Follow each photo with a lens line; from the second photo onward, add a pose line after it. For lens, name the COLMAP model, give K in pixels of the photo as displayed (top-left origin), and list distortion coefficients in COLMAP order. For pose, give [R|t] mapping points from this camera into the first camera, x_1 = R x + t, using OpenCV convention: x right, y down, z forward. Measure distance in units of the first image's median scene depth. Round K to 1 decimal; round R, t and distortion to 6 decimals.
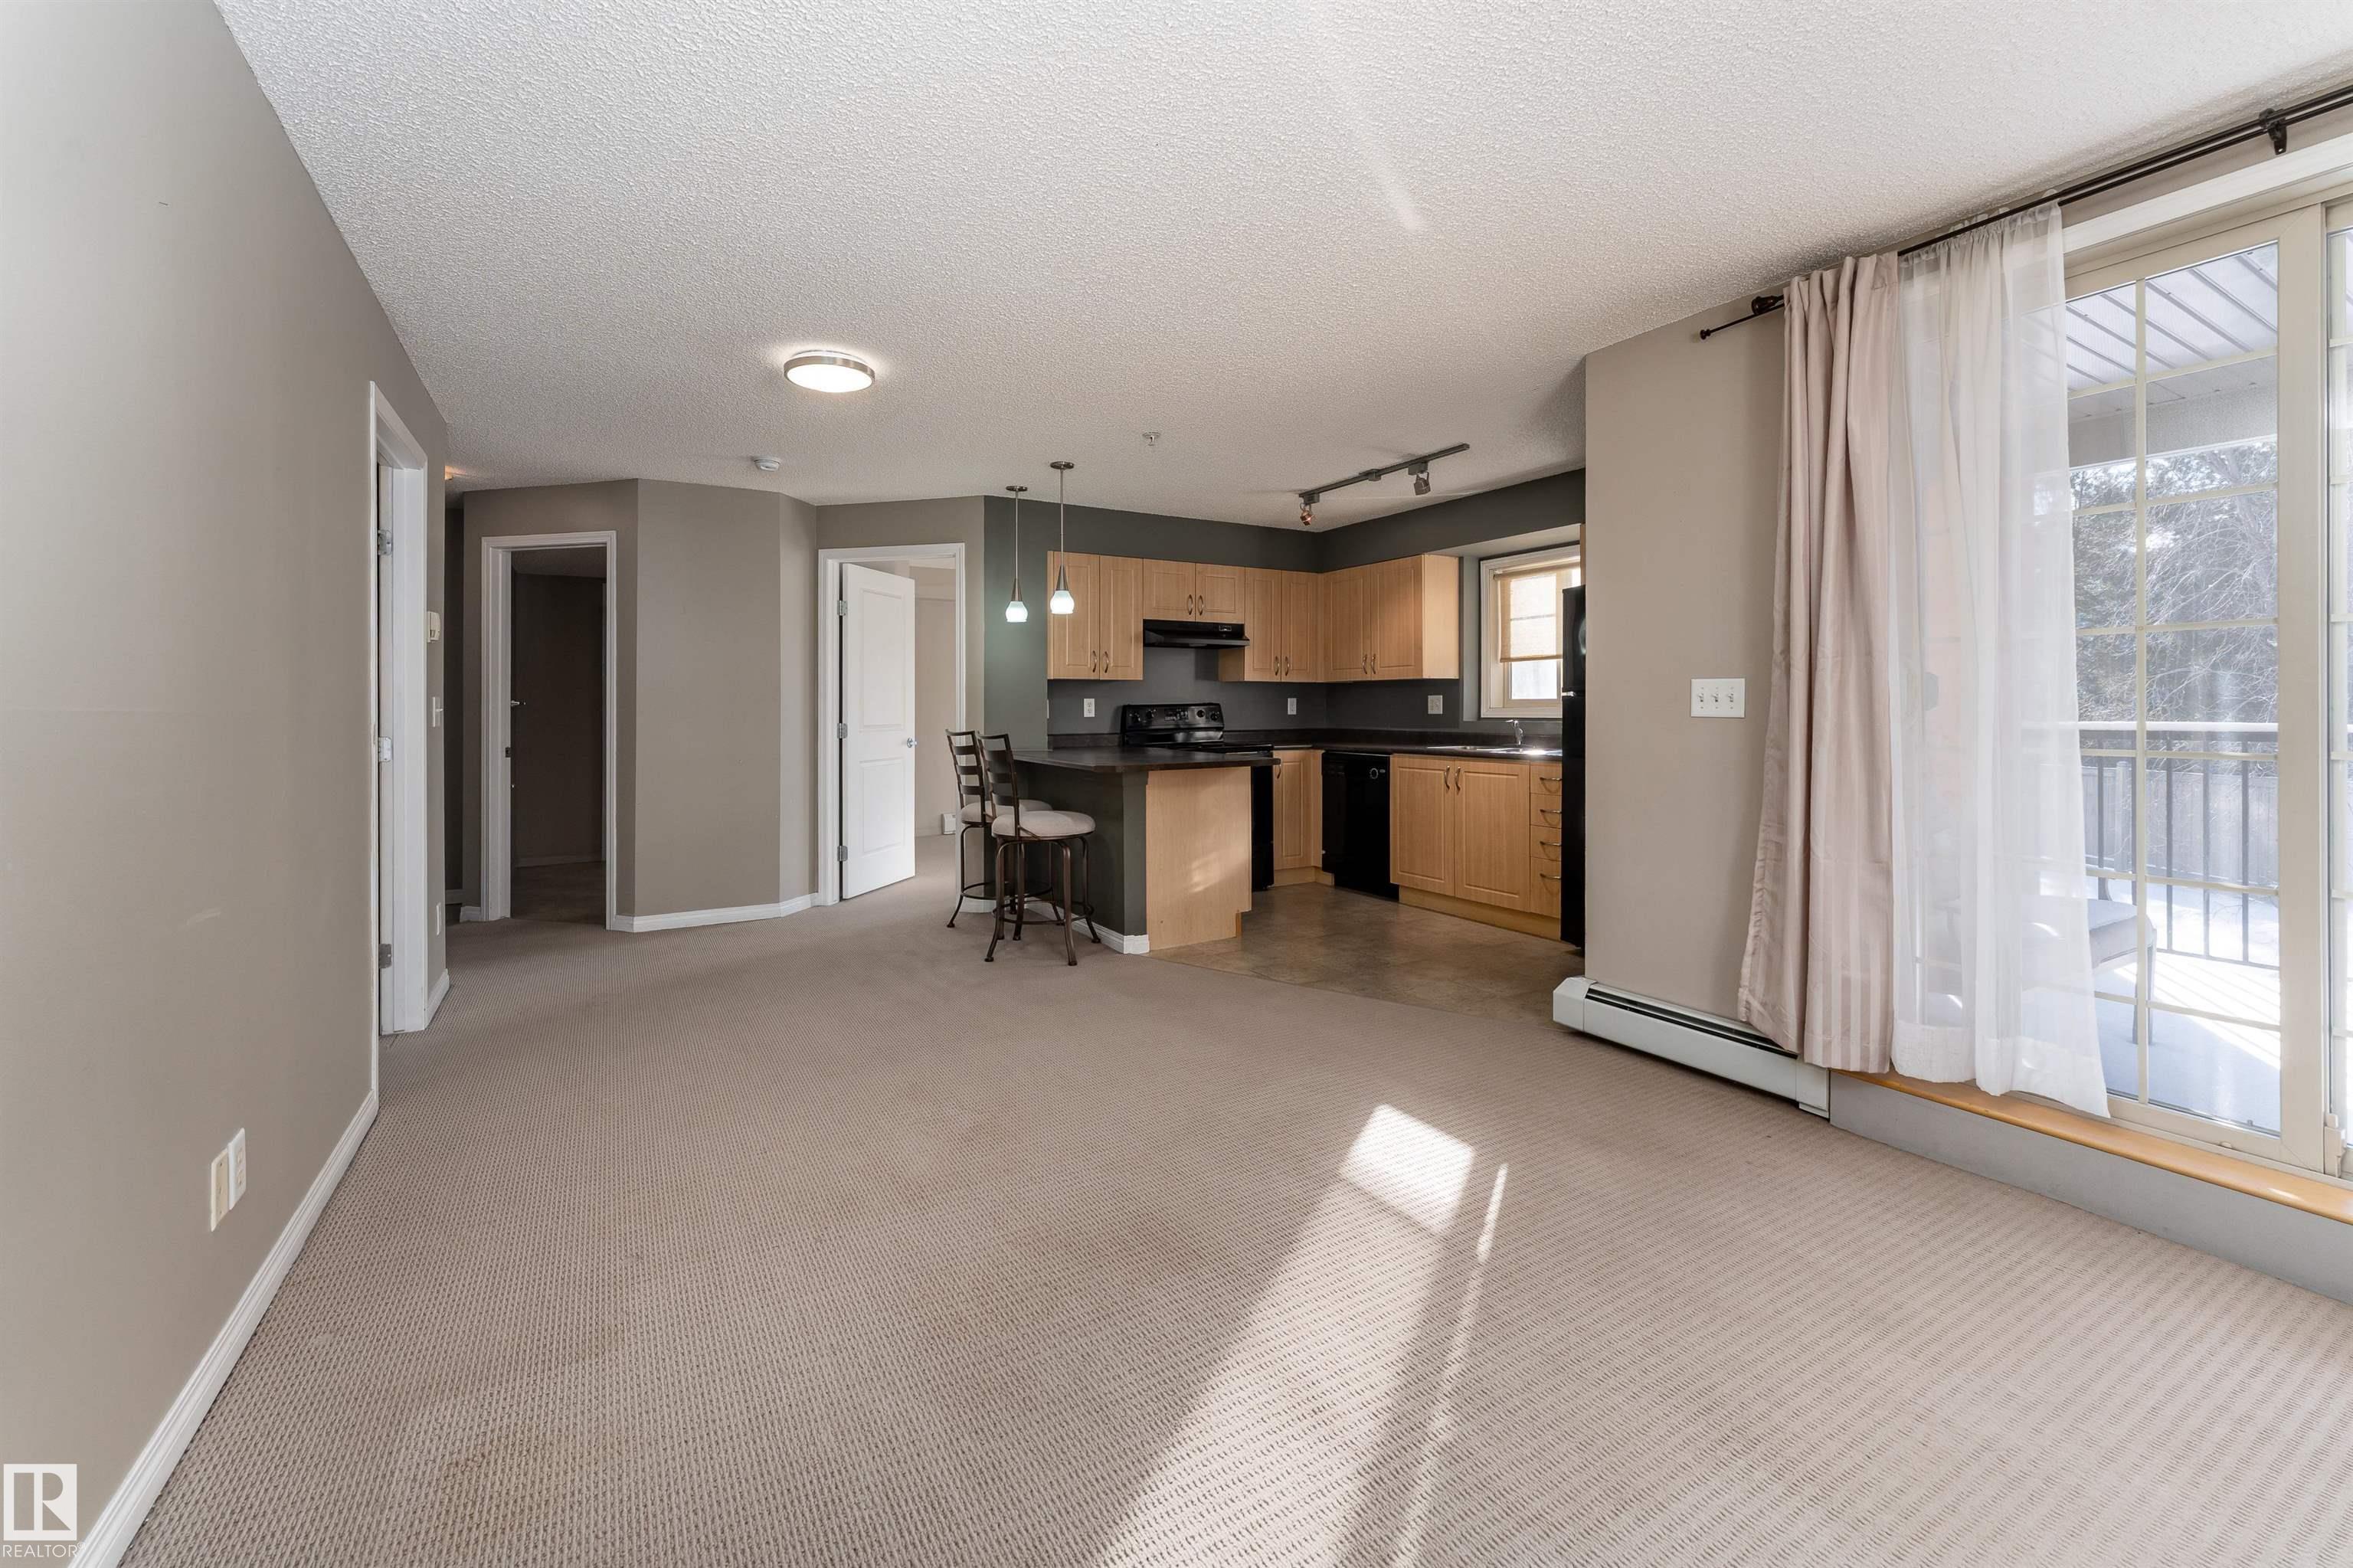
lens RADIAL K [[958.7, 0, 1171.6], [0, 958.7, 707.7], [0, 0, 1]] dist [-0.001508, -0.000960]
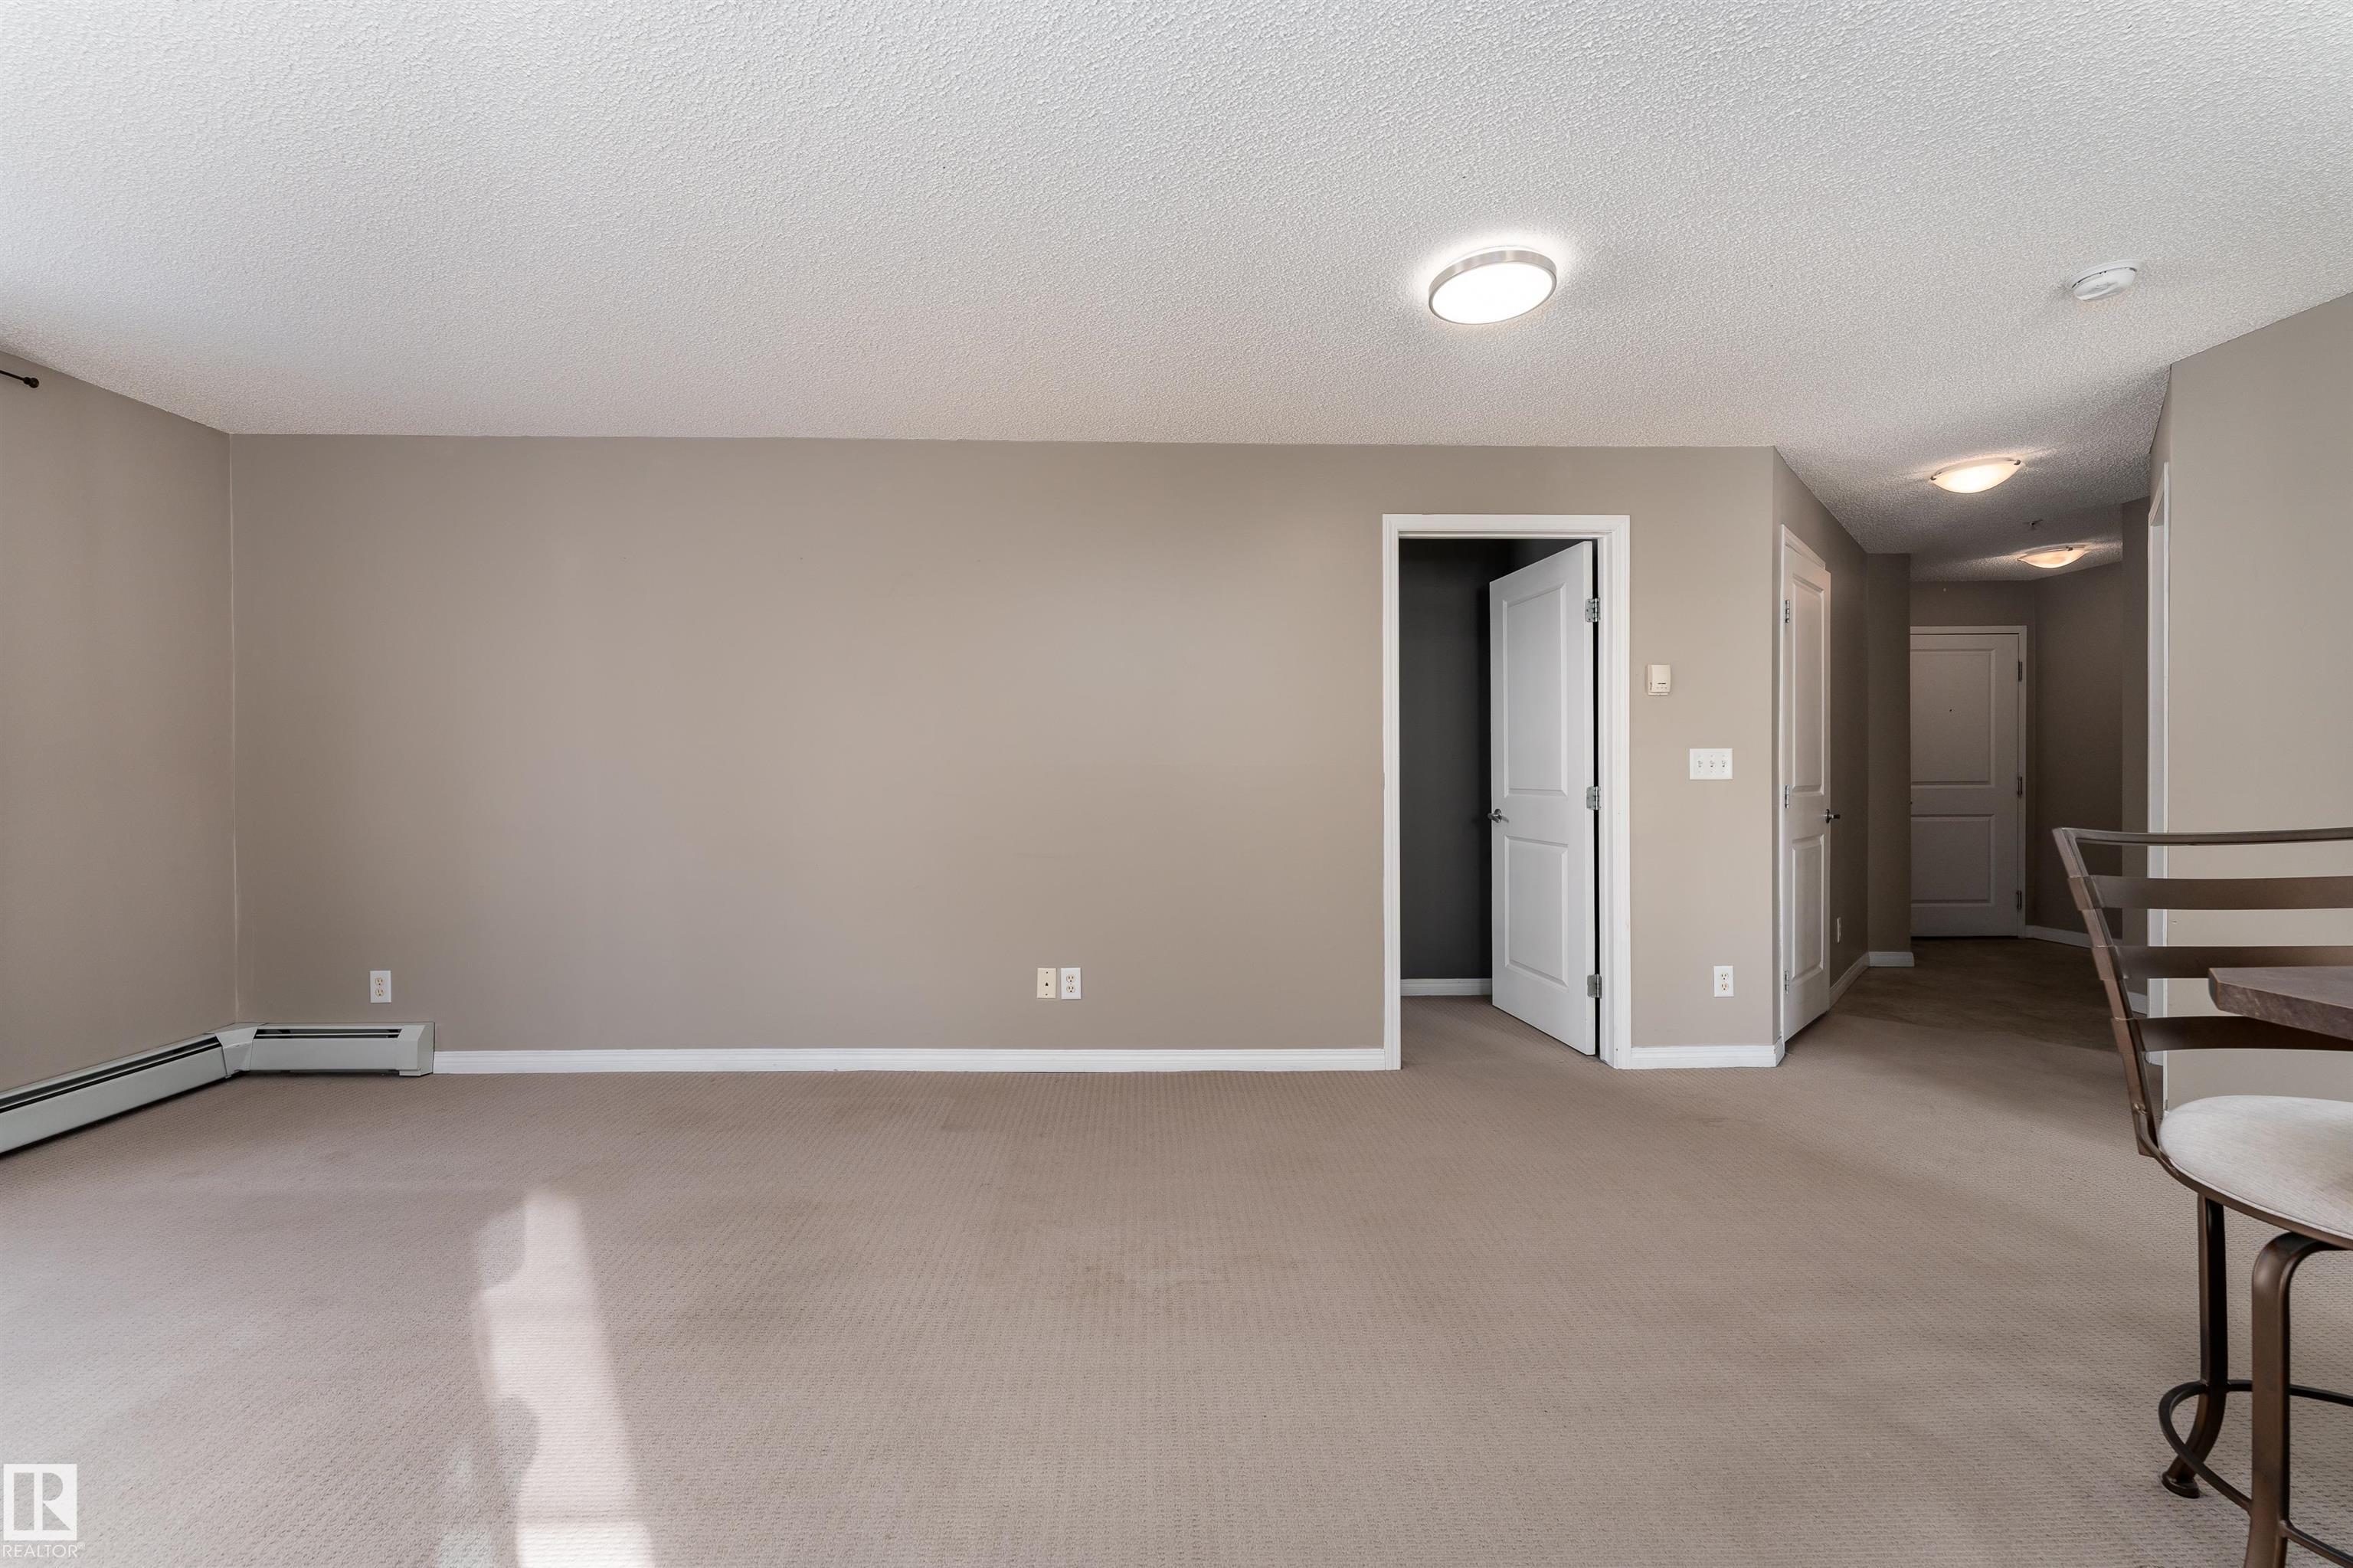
lens RADIAL K [[944.4, 0, 1158.4], [0, 944.4, 774.8], [0, 0, 1]] dist [-0.000181, -0.000128]
pose [[-0.489225, 0.012100, -0.872074, 0.215423], [0.004893, 0.999926, 0.011129, 0.001237], [0.872144, 0.001177, -0.489248, 0.647015]]
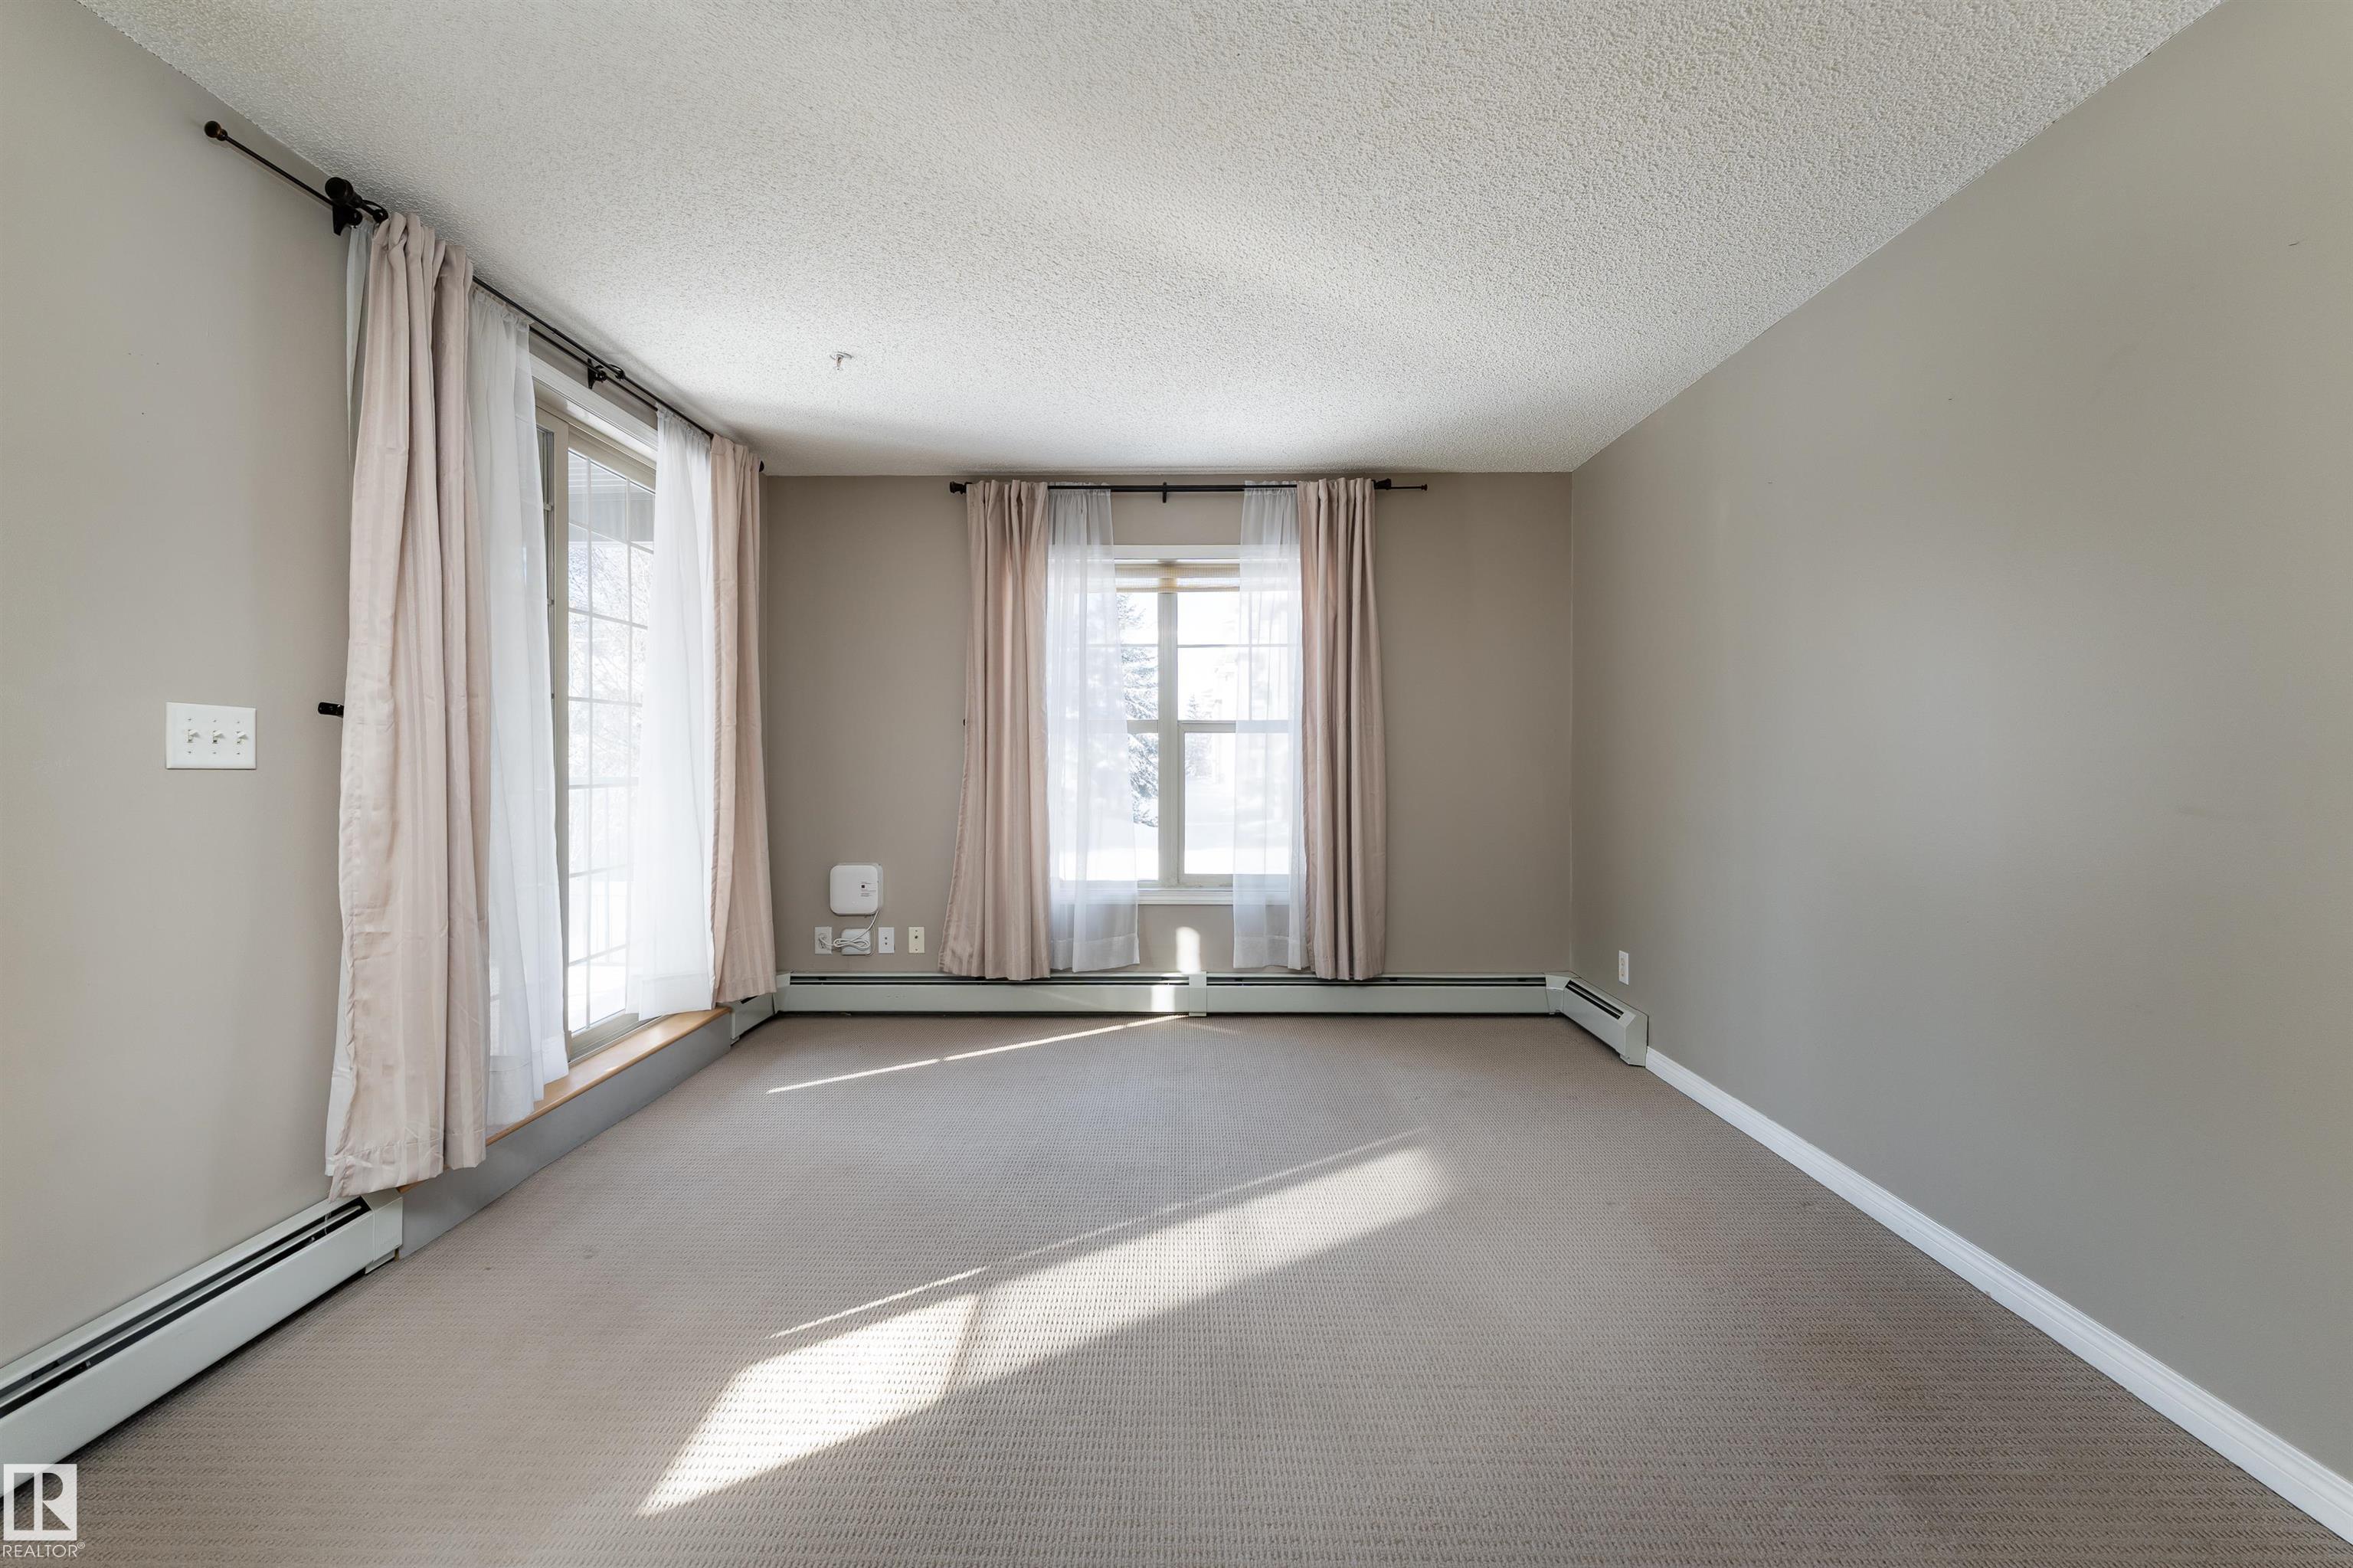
lens RADIAL K [[969.0, 0, 1174.8], [0, 969.0, 764.8], [0, 0, 1]] dist [0.000305, -0.000044]
pose [[-0.860705, 0.003048, 0.509095, -0.138855], [0.005021, 0.999984, 0.002503, 0.004967], [-0.509080, 0.004711, -0.860706, 0.617400]]
